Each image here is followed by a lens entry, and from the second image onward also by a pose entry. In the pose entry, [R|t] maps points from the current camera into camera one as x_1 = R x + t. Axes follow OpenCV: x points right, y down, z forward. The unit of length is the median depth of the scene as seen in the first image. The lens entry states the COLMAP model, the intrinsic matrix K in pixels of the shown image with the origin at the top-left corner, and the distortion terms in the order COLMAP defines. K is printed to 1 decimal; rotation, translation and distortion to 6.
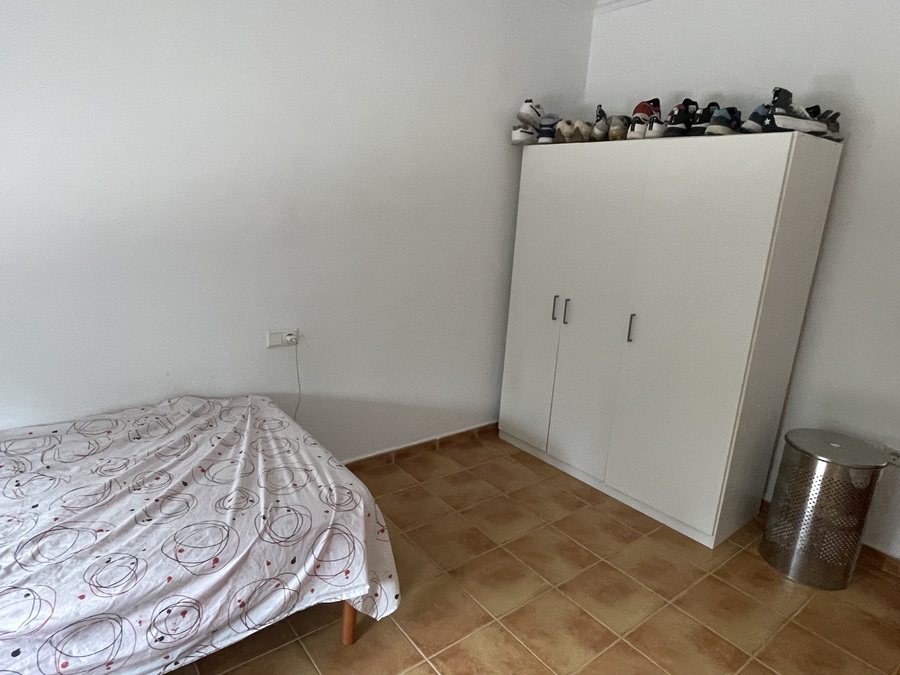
lens RADIAL K [[542.9, 0, 446.9], [0, 542.9, 338.4], [0, 0, 1]] dist [-0.002869, -0.003405]
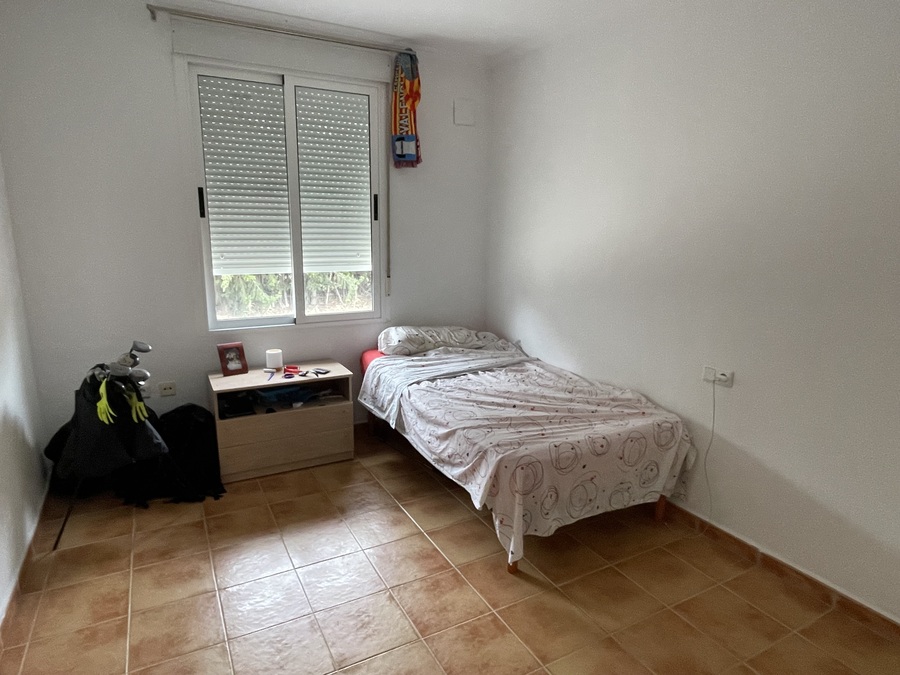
lens RADIAL K [[542.9, 0, 445.4], [0, 542.9, 334.9], [0, 0, 1]] dist [-0.002869, -0.003405]
pose [[-0.141927, 0.147088, -0.978888, 1.195284], [-0.271377, 0.945229, 0.181377, -0.188991], [0.951951, 0.291390, -0.094238, 0.948499]]
